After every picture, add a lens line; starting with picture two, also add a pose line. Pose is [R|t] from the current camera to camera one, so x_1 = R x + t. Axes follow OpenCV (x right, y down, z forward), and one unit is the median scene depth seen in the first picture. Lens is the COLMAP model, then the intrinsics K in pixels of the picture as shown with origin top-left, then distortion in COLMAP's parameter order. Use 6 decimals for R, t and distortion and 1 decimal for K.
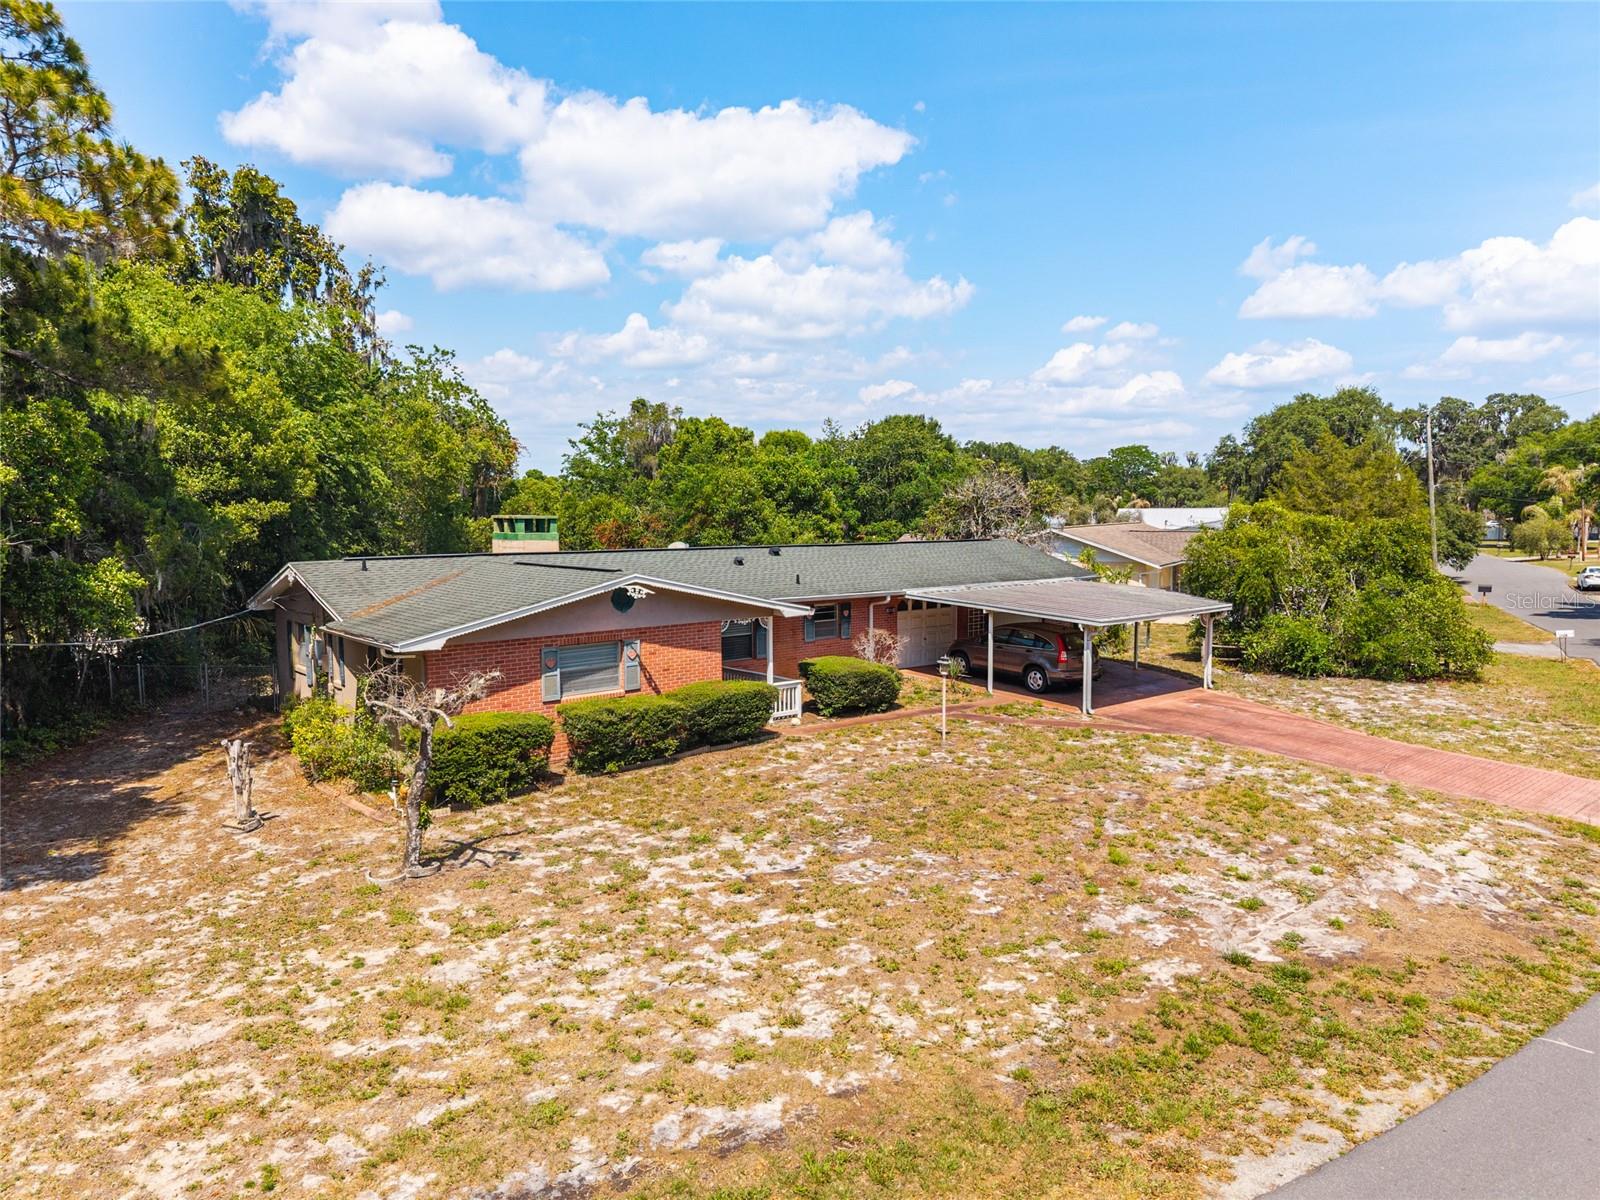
lens RADIAL K [[1073.5, 0, 804.7], [0, 1073.5, 598.0], [0, 0, 1]] dist [0.023352, -0.021486]
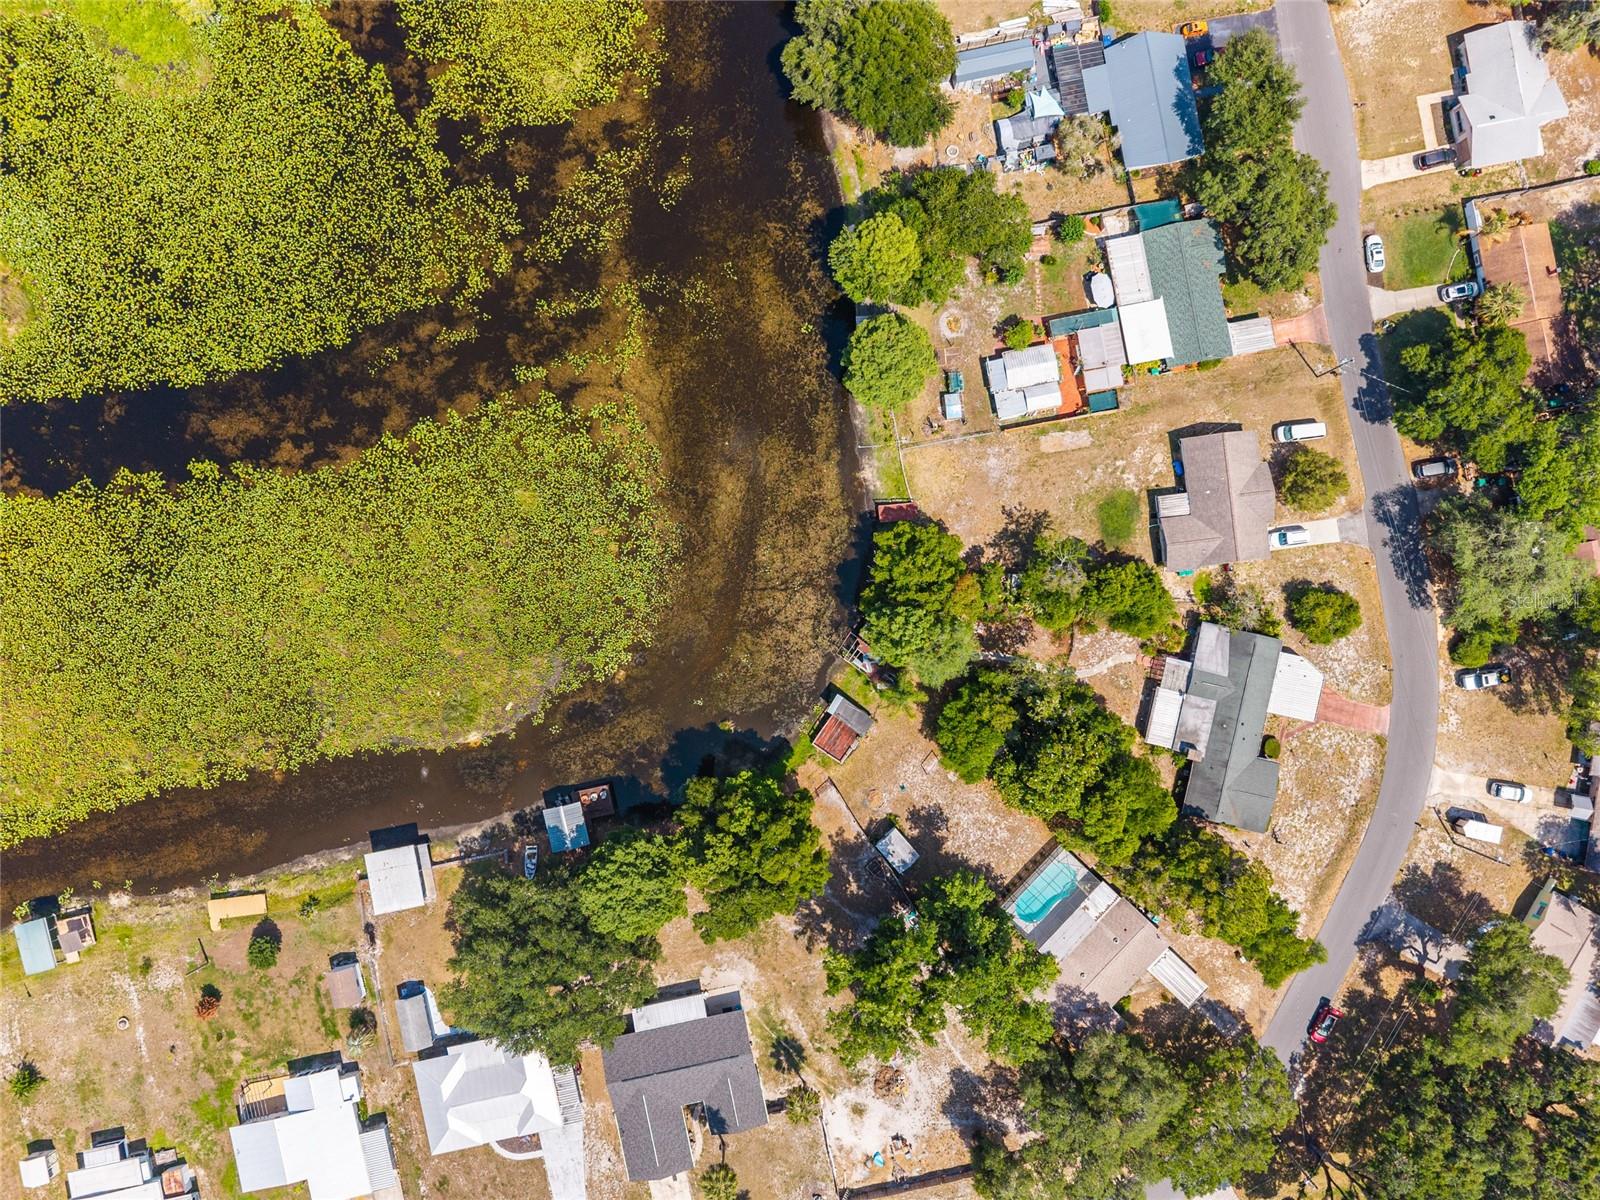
lens RADIAL K [[1073.5, 0, 804.7], [0, 1073.5, 598.0], [0, 0, 1]] dist [0.023352, -0.021486]
pose [[0.798855, -0.601479, -0.007309, -2.030270], [0.062848, 0.071374, 0.995468, -8.353757], [-0.598231, -0.795694, 0.094820, 3.753106]]
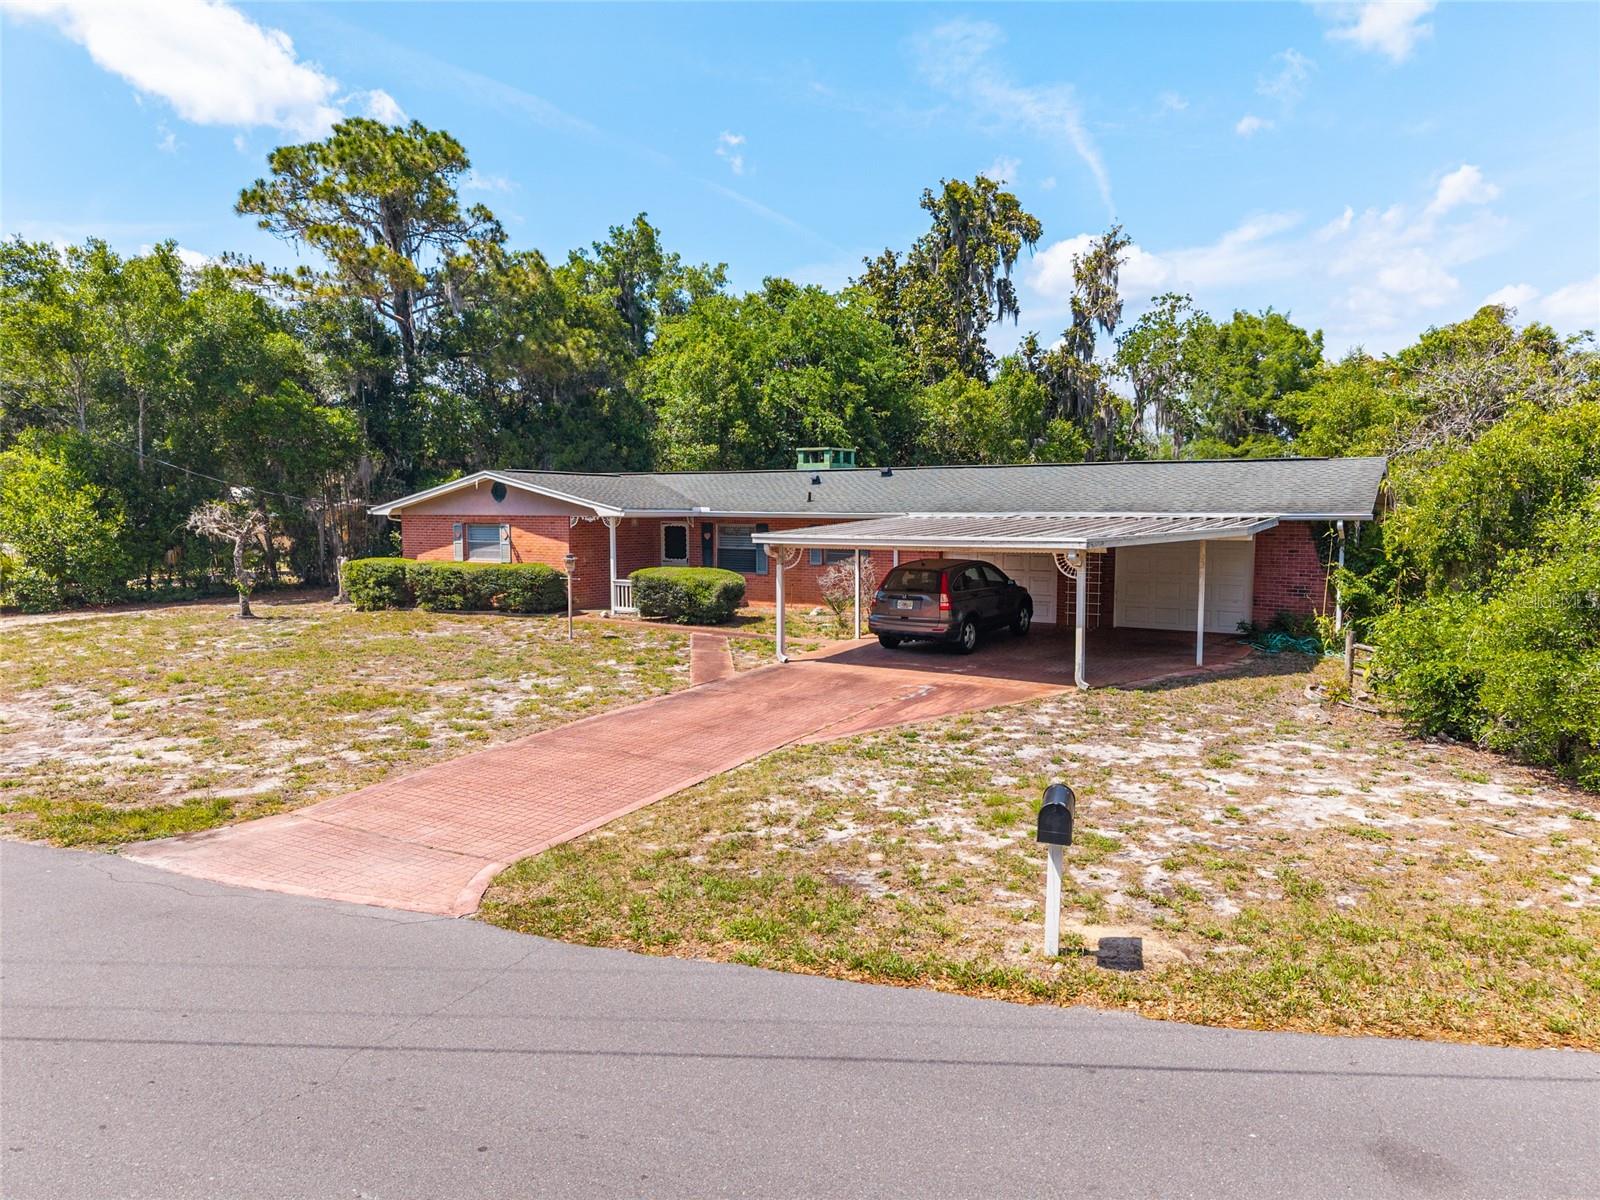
lens RADIAL K [[1073.5, 0, 804.7], [0, 1073.5, 598.0], [0, 0, 1]] dist [0.023352, -0.021486]
pose [[0.303424, 0.083244, -0.949212, 1.510840], [-0.081795, 0.994775, 0.061093, 0.023397], [0.949338, 0.059104, 0.308648, 1.195934]]
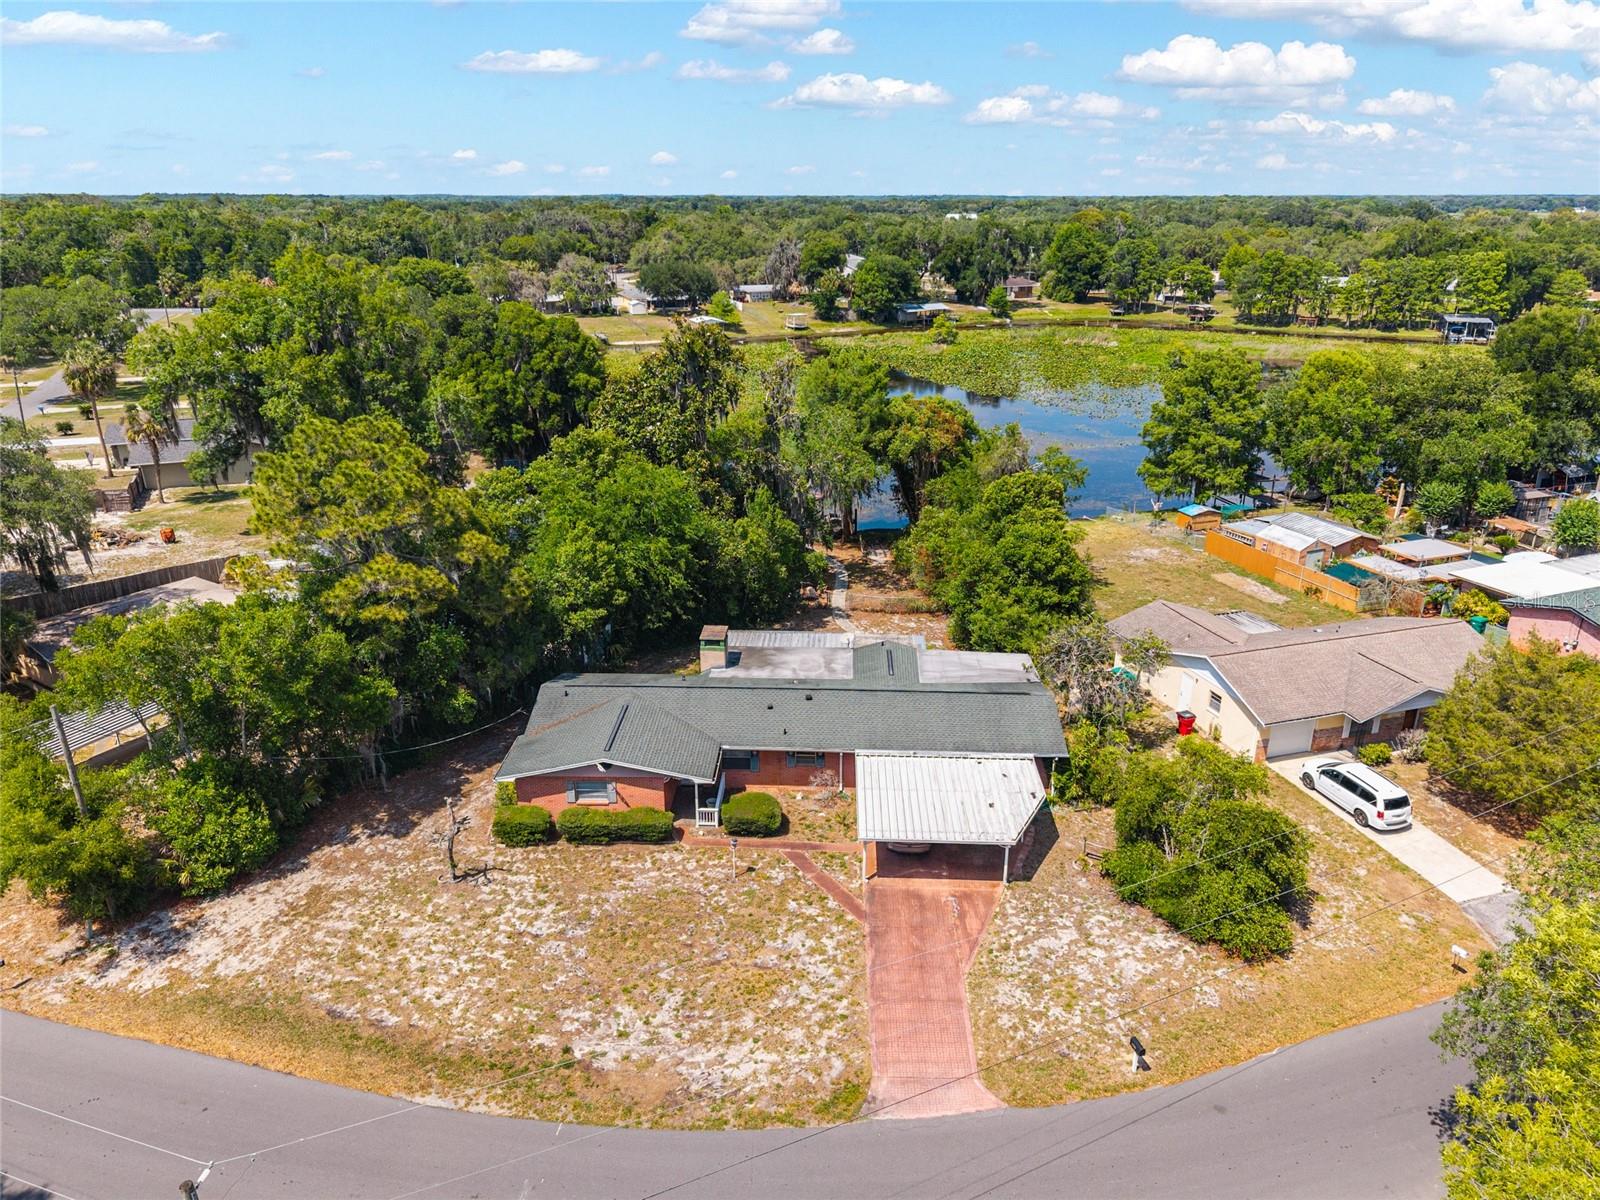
lens RADIAL K [[1096.1, 0, 806.6], [0, 1096.1, 538.5], [0, 0, 1]] dist [-0.040377, 0.073615]
pose [[0.740432, 0.204374, -0.640306, 1.785946], [-0.063504, 0.969660, 0.236064, -1.220231], [0.669125, -0.134127, 0.730946, -0.329469]]
